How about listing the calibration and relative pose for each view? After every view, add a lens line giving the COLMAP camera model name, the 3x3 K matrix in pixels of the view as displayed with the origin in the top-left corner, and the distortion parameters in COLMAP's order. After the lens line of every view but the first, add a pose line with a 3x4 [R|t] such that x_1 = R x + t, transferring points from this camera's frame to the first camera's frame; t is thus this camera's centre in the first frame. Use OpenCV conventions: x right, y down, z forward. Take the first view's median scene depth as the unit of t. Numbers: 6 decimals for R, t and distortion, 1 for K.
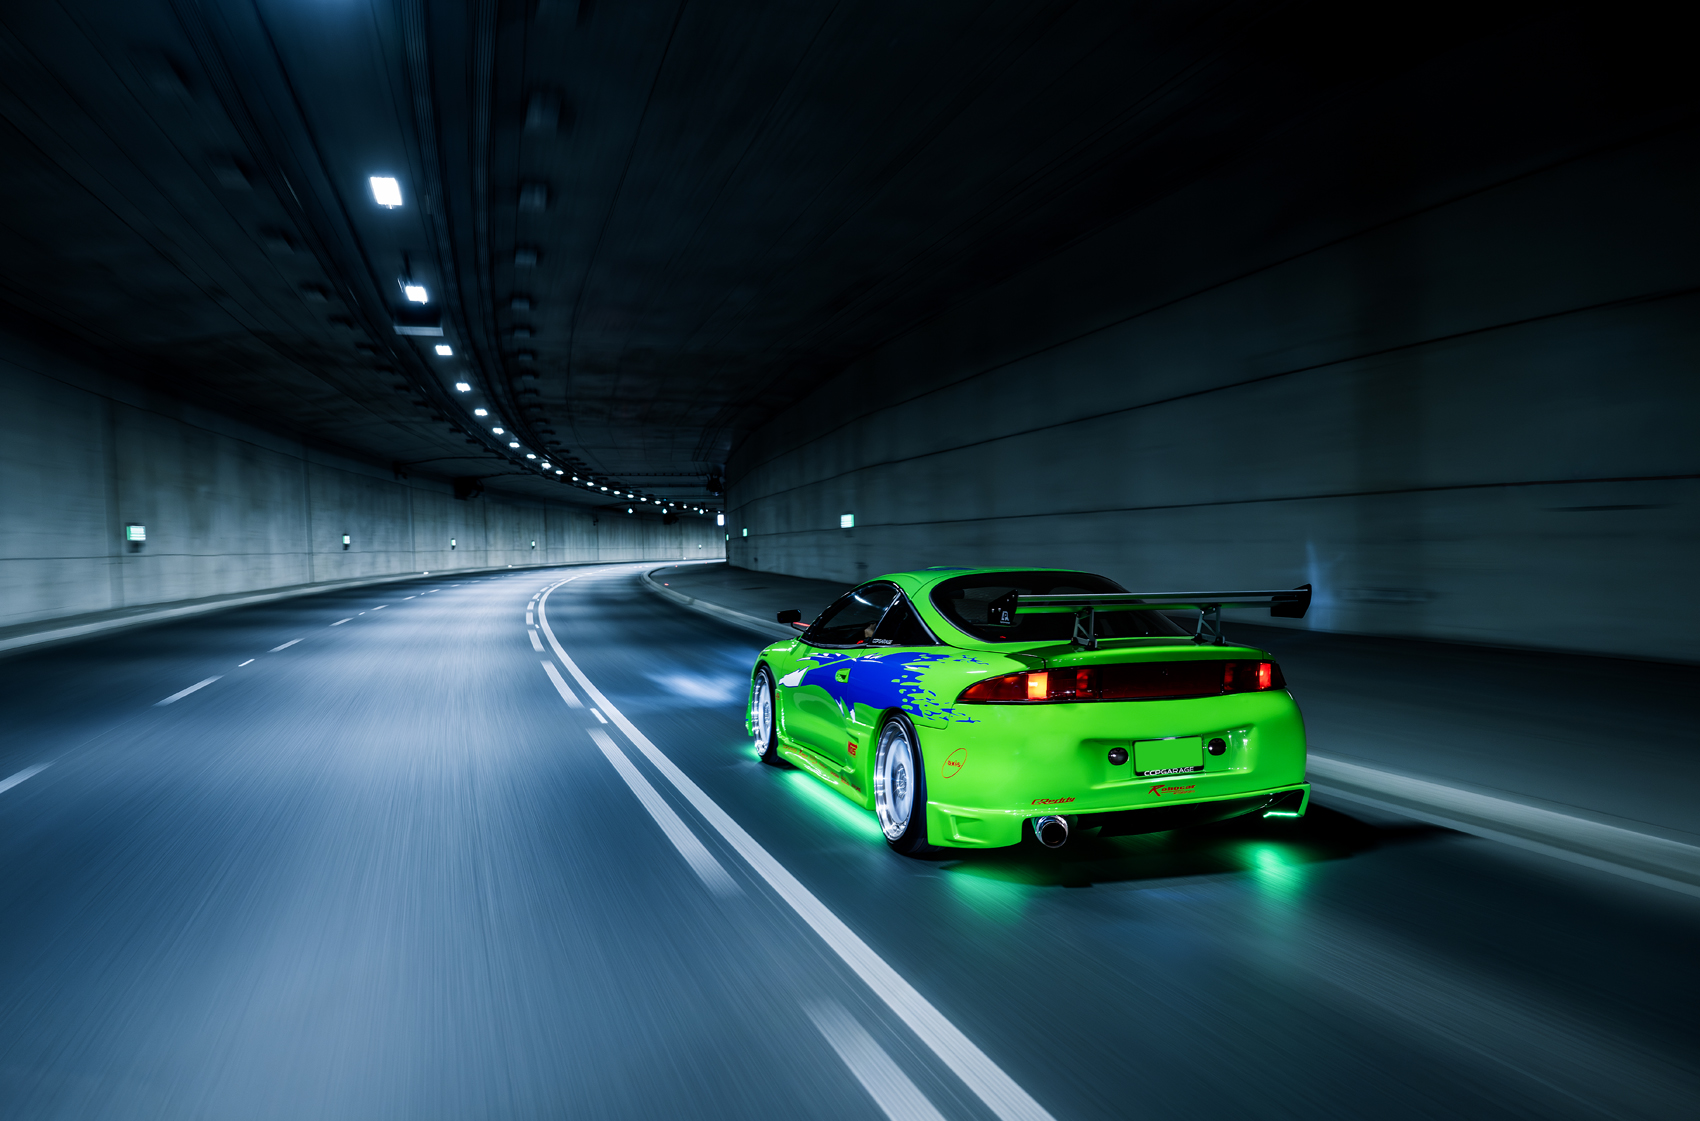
lens RADIAL K [[1292.7, 0, 850.0], [0, 1292.7, 560.5], [0, 0, 1]] dist [-0.006136, -0.000859]
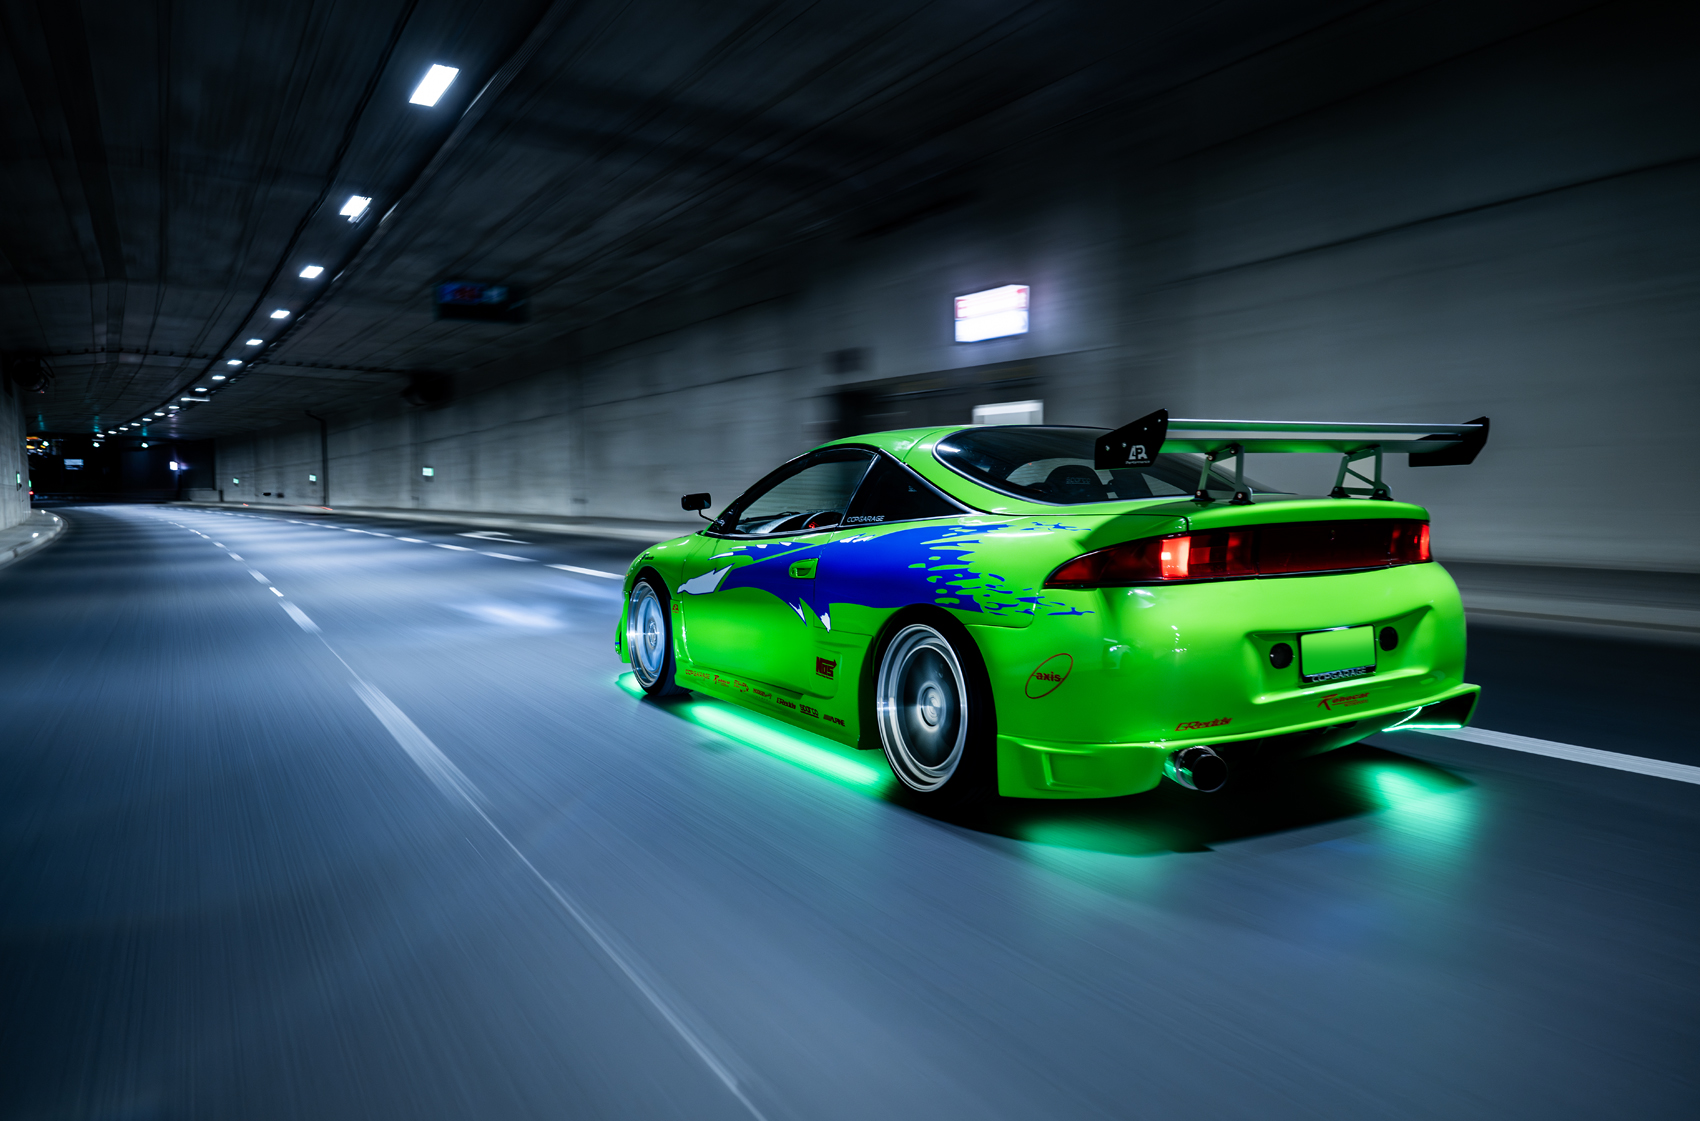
lens RADIAL K [[1220.6, 0, 850.0], [0, 1220.6, 560.5], [0, 0, 1]] dist [-0.002198, -0.000177]
pose [[0.979545, -0.023394, 0.199859, -0.138517], [0.013966, 0.998728, 0.048449, 0.060059], [-0.200738, -0.044667, 0.978626, 0.374221]]
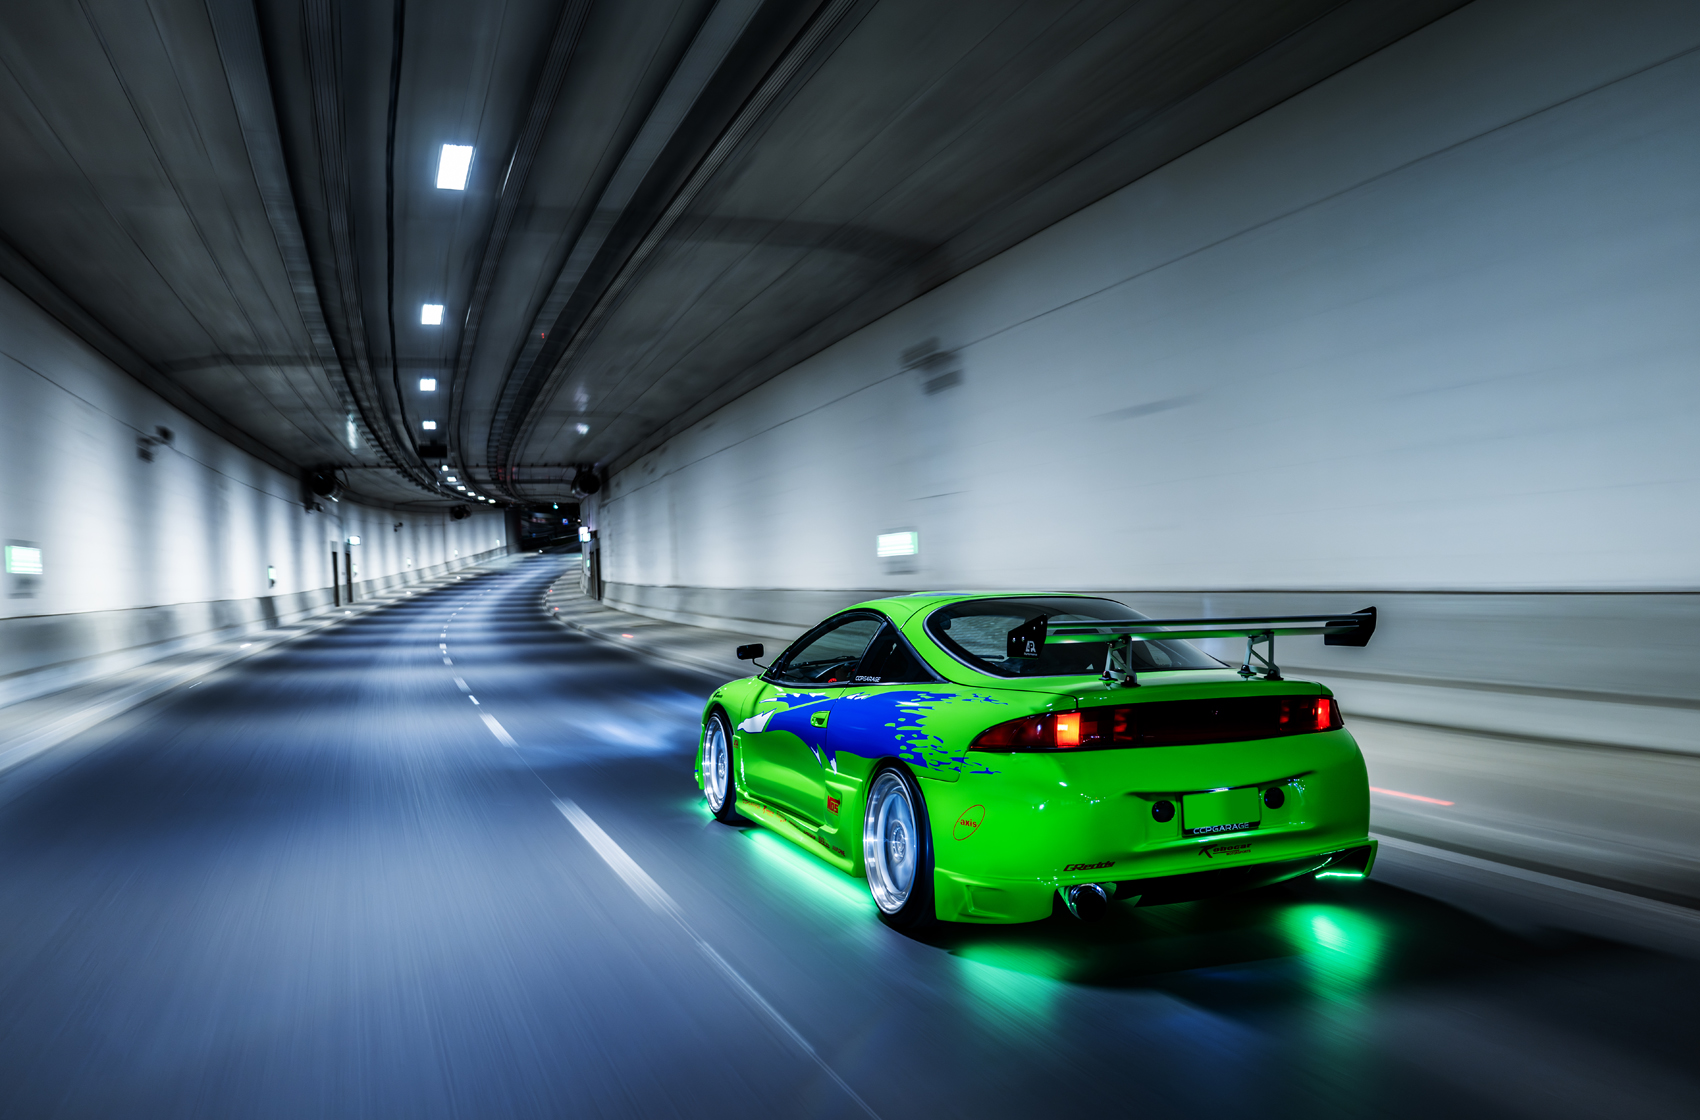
lens RADIAL K [[1367.4, 0, 850.0], [0, 1367.4, 560.0], [0, 0, 1]] dist [0.003801, 0.001342]
pose [[0.998306, -0.005668, 0.057906, -0.044354], [0.007110, 0.999669, -0.024731, 0.007016], [-0.057747, 0.025101, 0.998016, 0.105215]]
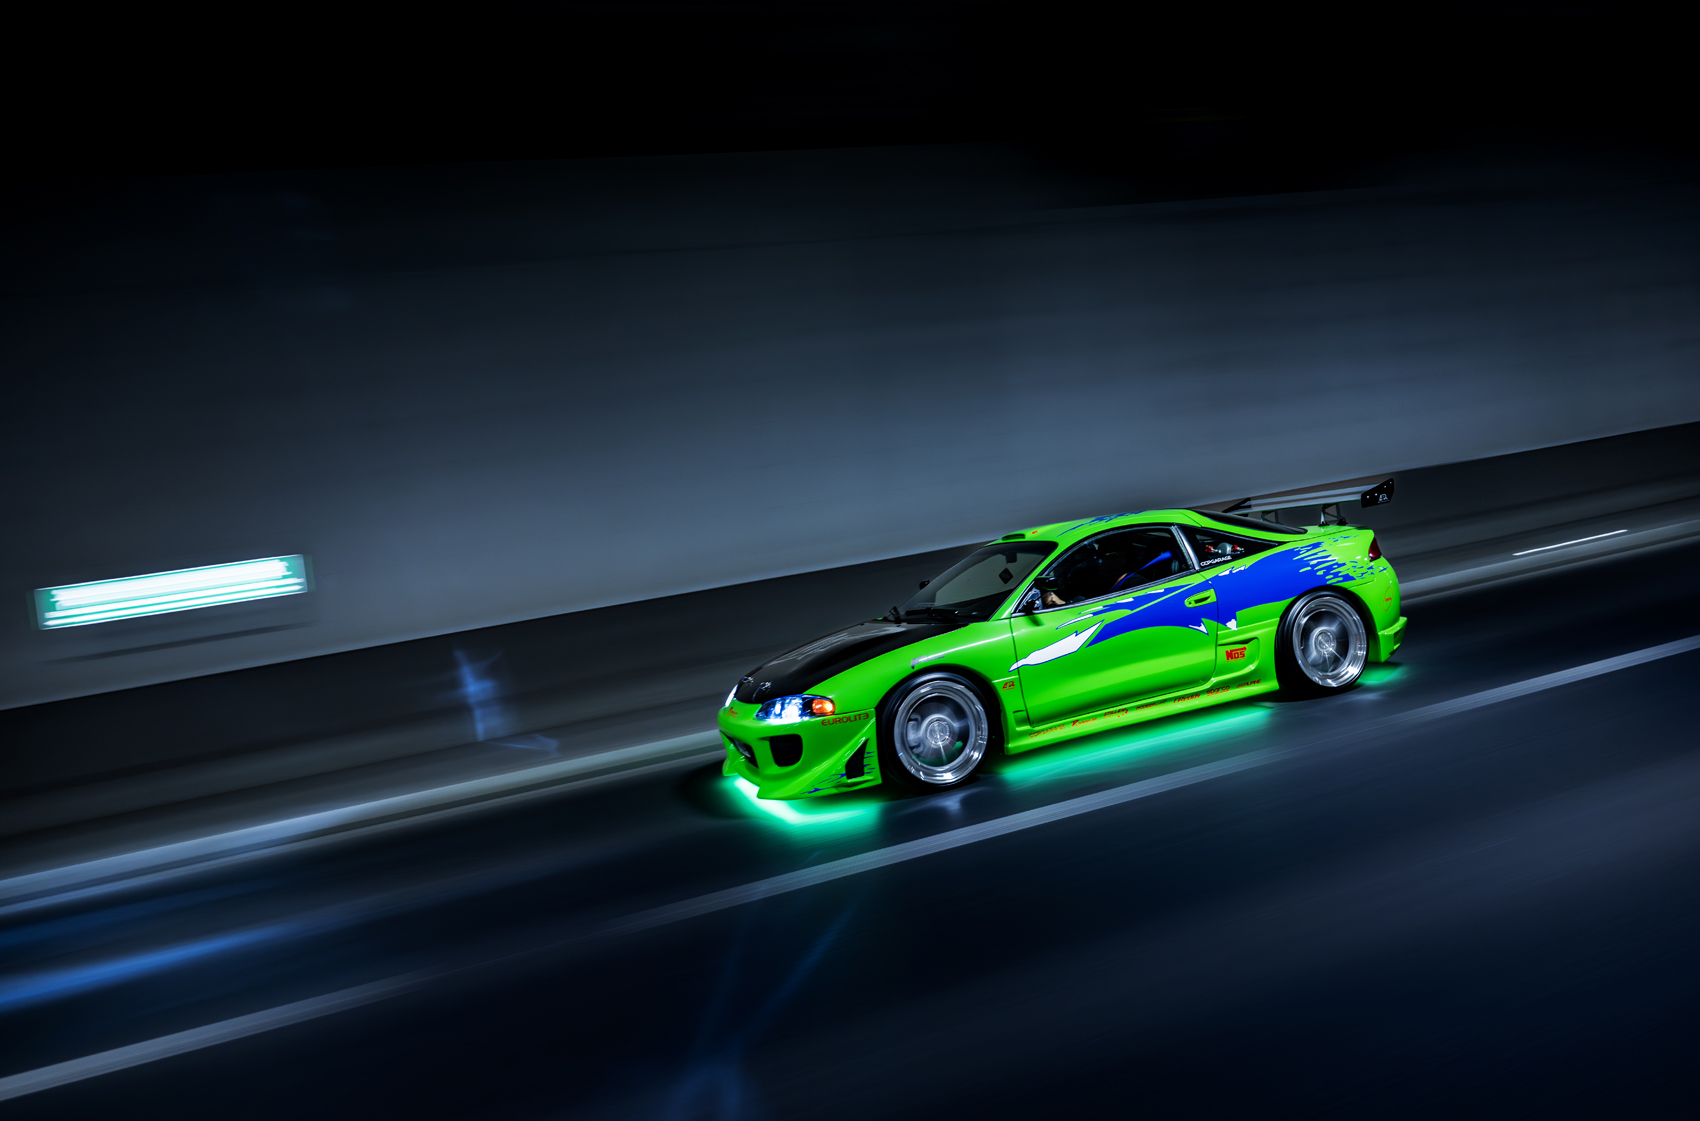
lens RADIAL K [[1165.8, 0, 850.0], [0, 1165.8, 560.5], [0, 0, 1]] dist [-0.005331, -0.000382]
pose [[-0.069638, -0.016191, 0.997441, -1.148054], [0.159636, 0.986802, 0.027163, -0.021506], [-0.984717, 0.161119, -0.066135, 1.592700]]
